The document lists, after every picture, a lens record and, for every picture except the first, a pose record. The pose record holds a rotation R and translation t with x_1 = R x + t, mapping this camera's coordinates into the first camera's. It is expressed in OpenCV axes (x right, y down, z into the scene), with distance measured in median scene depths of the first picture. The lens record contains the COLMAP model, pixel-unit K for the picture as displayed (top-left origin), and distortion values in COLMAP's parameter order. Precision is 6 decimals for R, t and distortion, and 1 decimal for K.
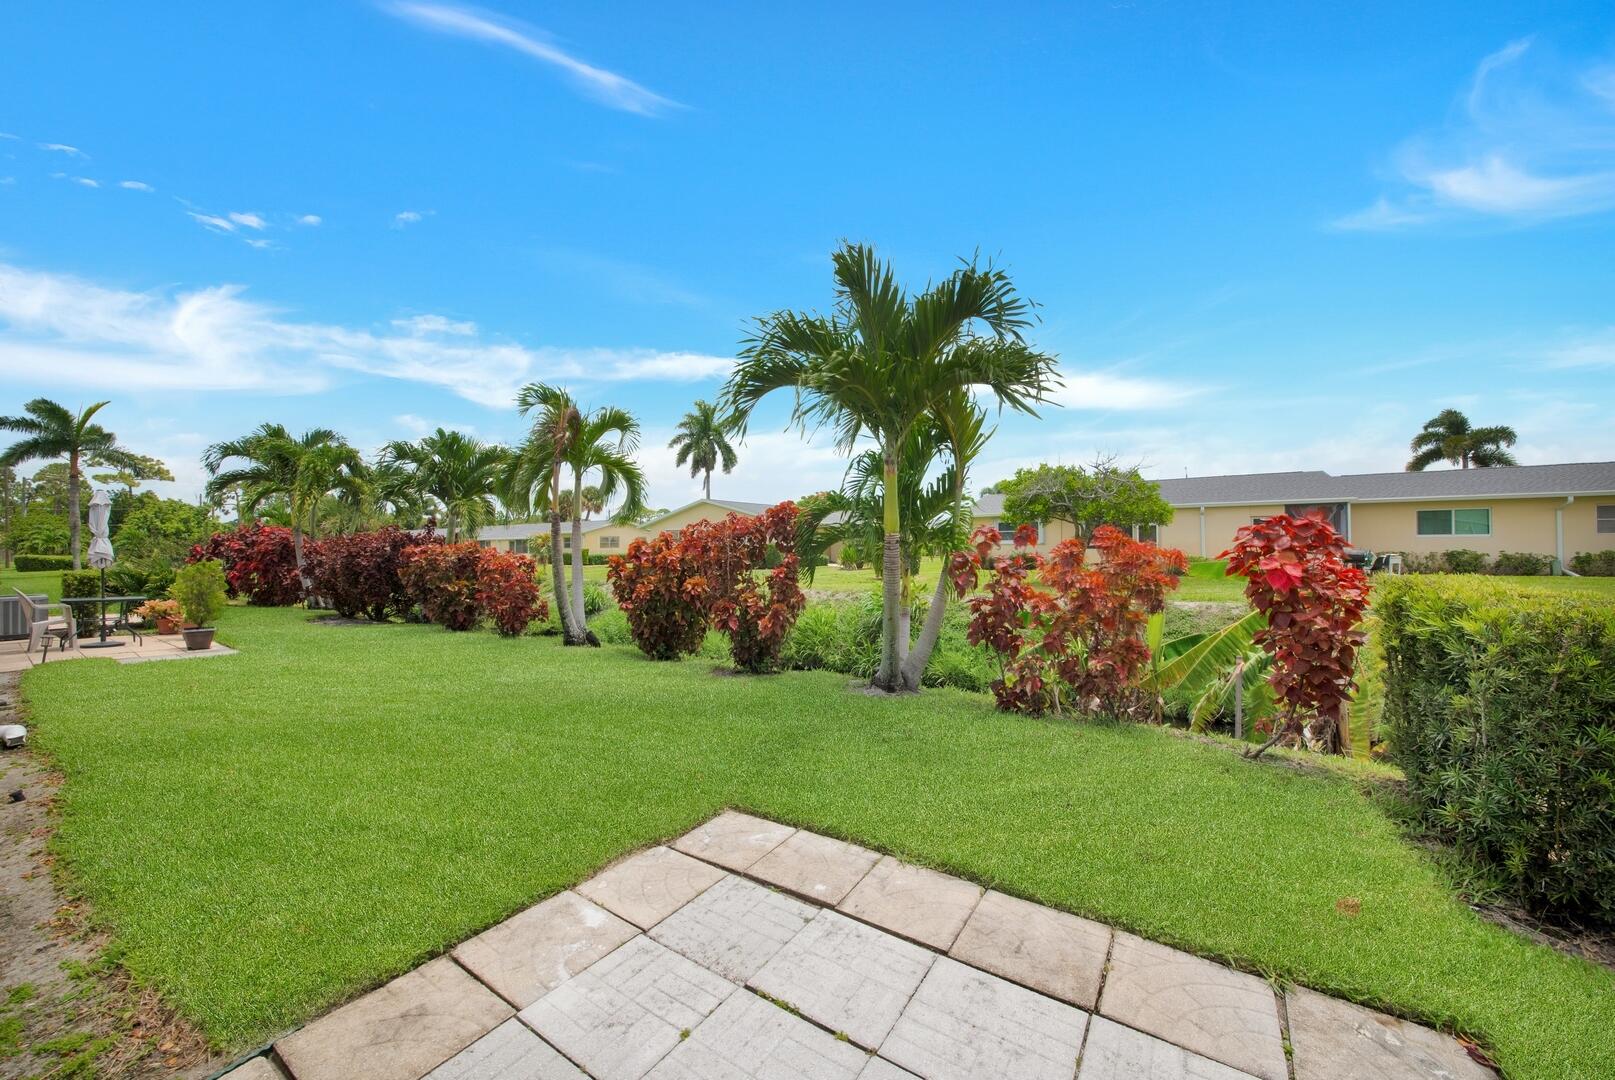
lens RADIAL K [[570.2, 0, 807.5], [0, 570.2, 540.0], [0, 0, 1]] dist [-0.000362, -0.008746]
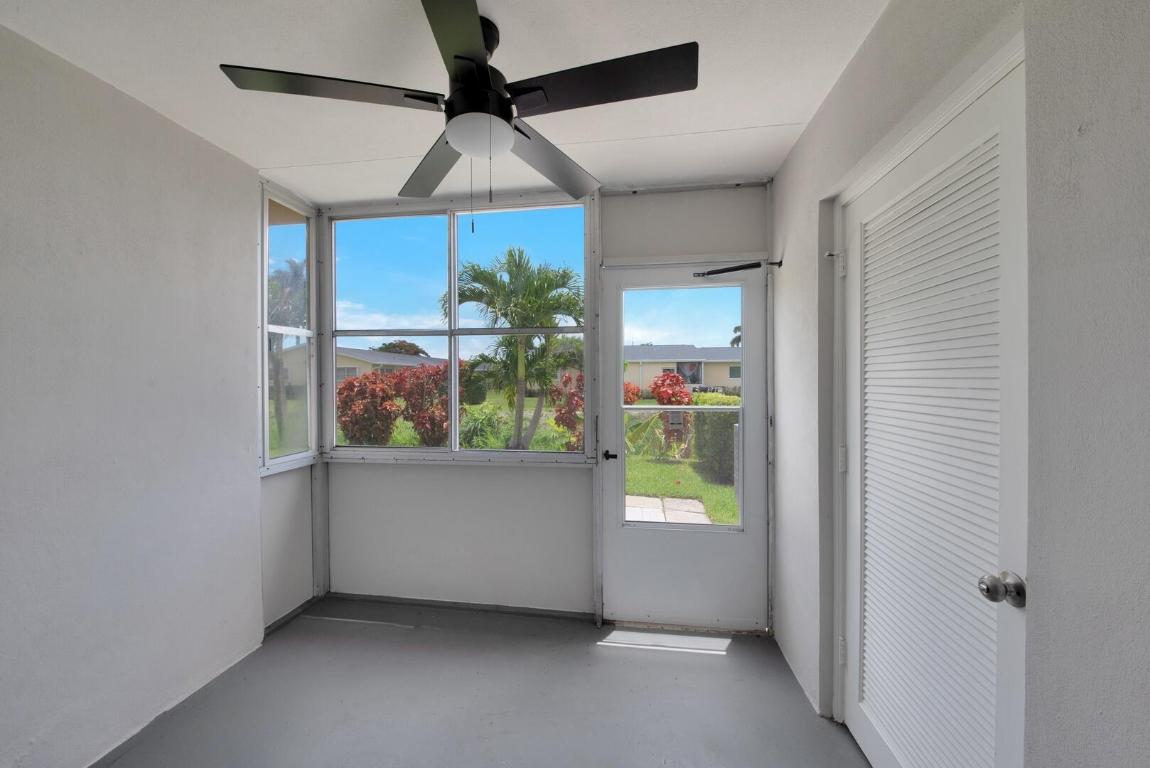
lens RADIAL K [[413.9, 0, 582.8], [0, 413.9, 387.0], [0, 0, 1]] dist [-0.037422, 0.002350]
pose [[0.892297, -0.000615, 0.451449, -0.359432], [-0.009781, 0.999738, 0.020693, -0.007577], [-0.451344, -0.022880, 0.892057, -0.494565]]
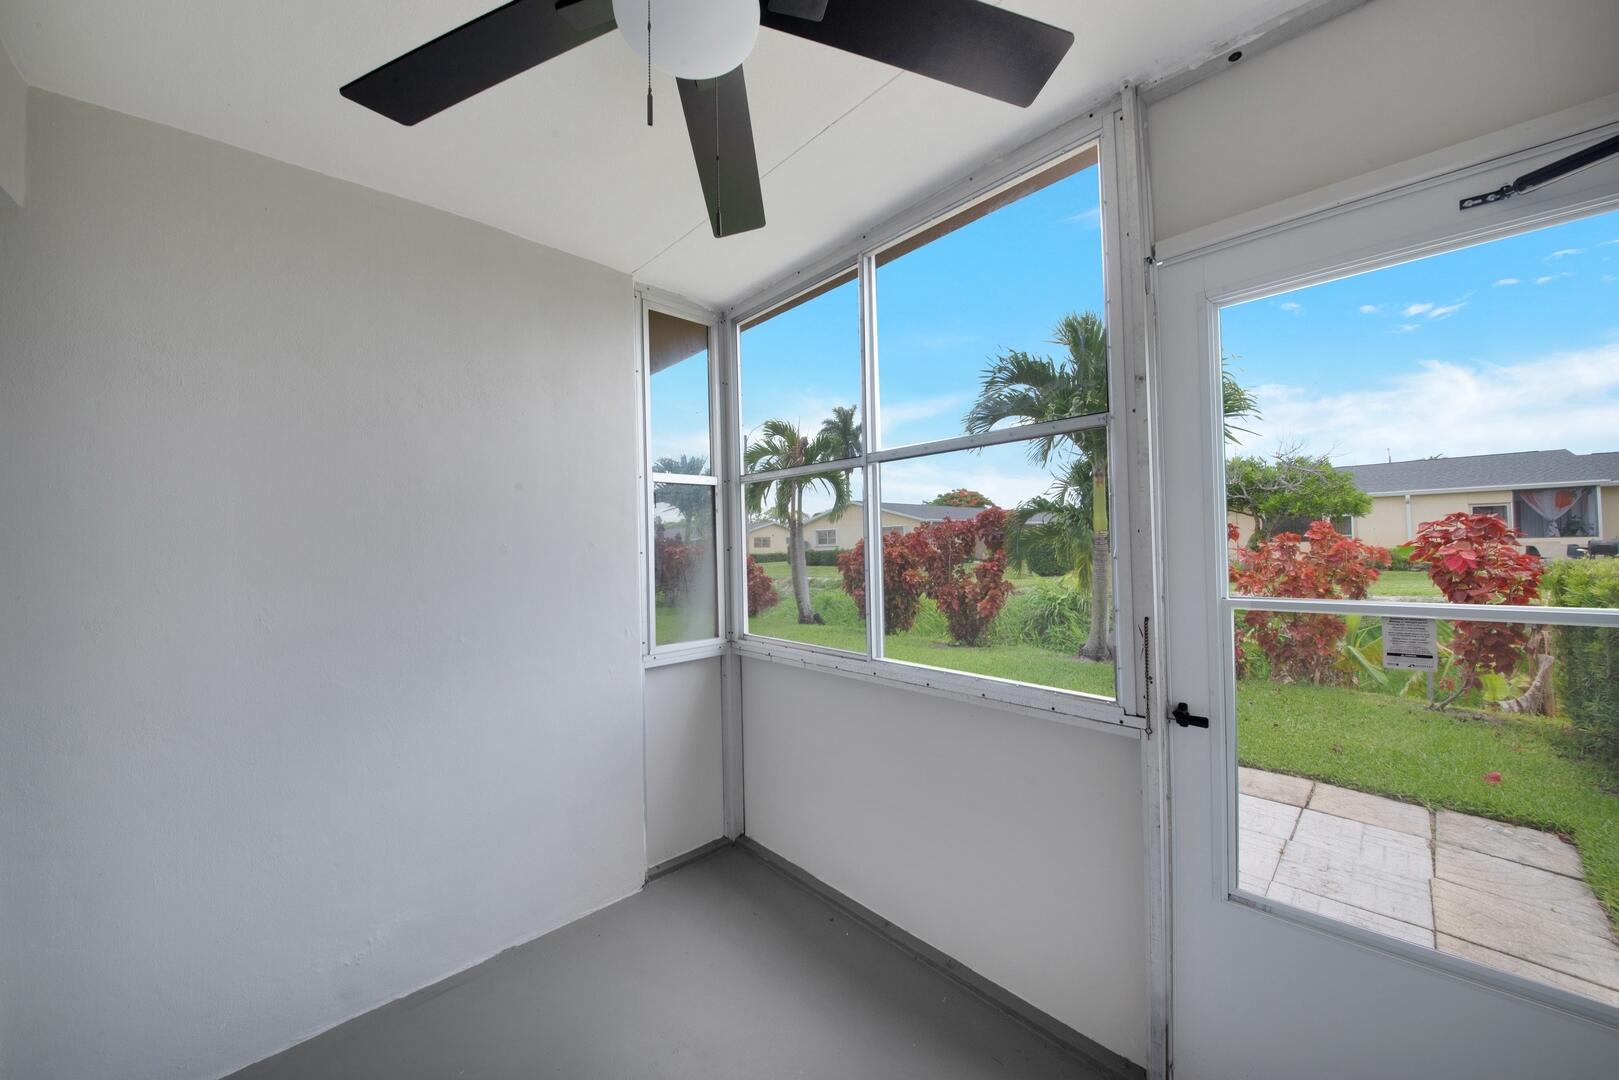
lens RADIAL K [[571.6, 0, 809.5], [0, 571.6, 540.0], [0, 0, 1]] dist [-0.000362, -0.008746]
pose [[0.976775, -0.014448, -0.213781, -0.220386], [0.015009, 0.999887, 0.001005, -0.003732], [0.213742, -0.004191, 0.976881, -0.378693]]
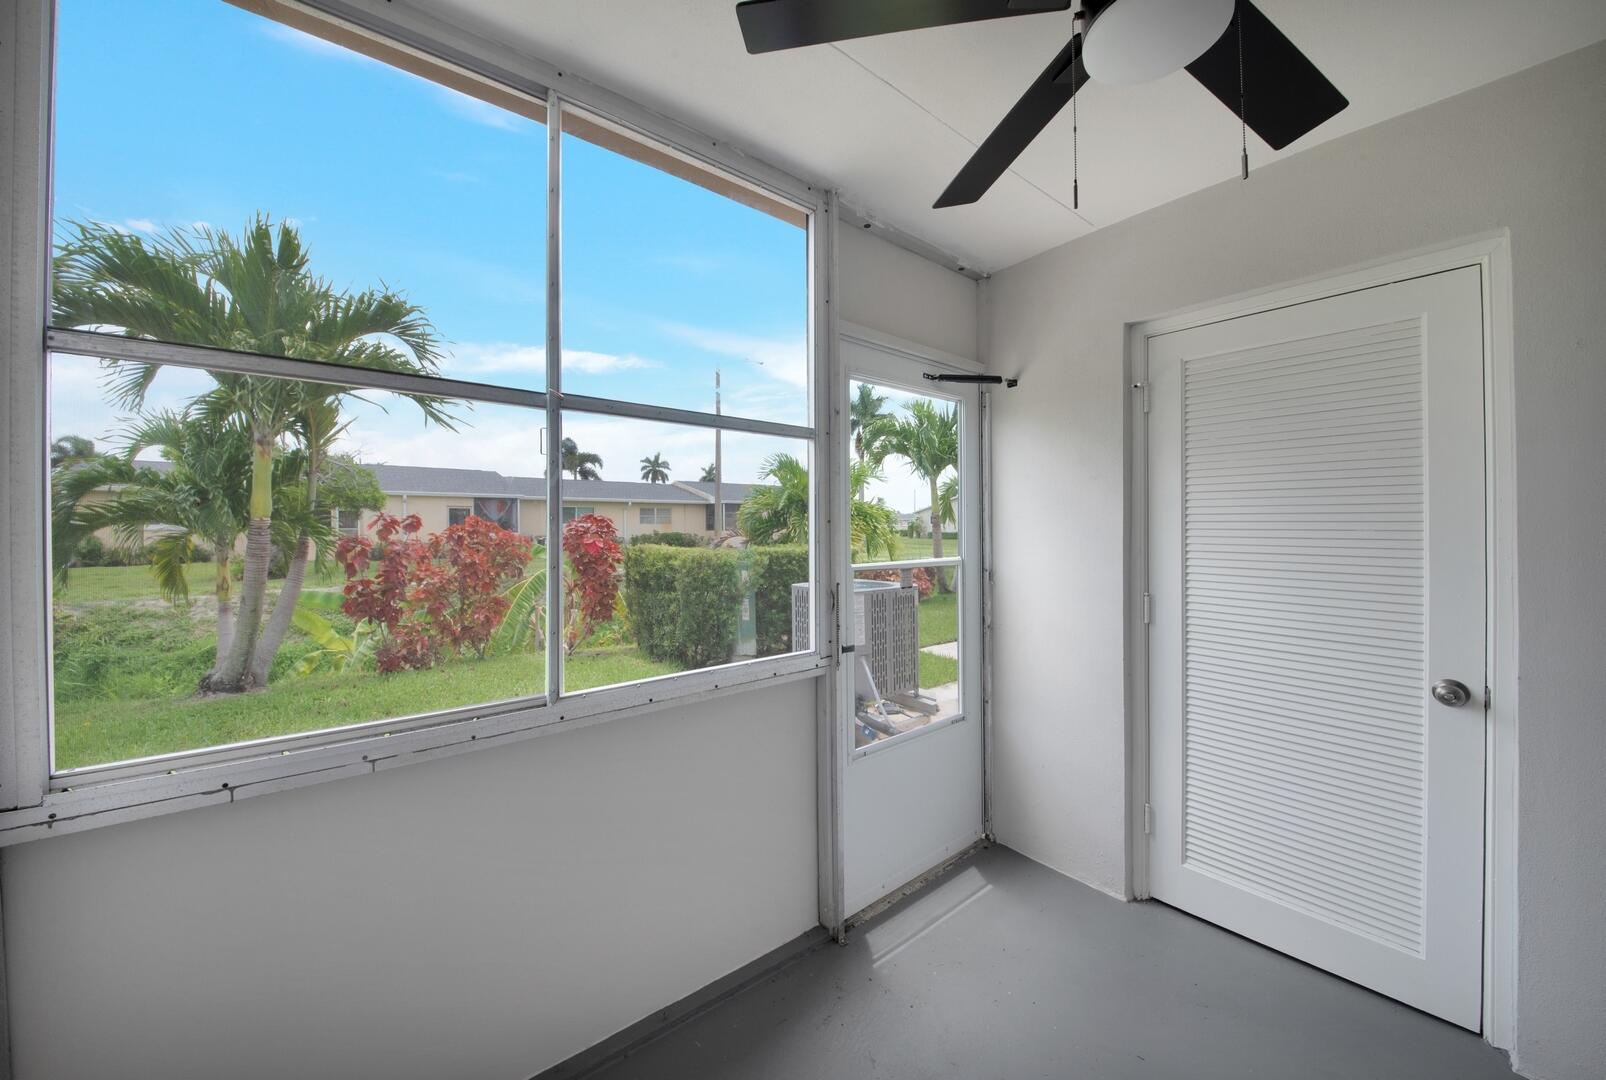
lens RADIAL K [[576.6, 0, 811.3], [0, 576.6, 533.4], [0, 0, 1]] dist [-0.012439, 0.000029]
pose [[0.286432, -0.003250, 0.958095, -0.522422], [-0.010124, 0.999928, 0.006418, -0.000529], [-0.958047, -0.011538, 0.286379, -0.146886]]
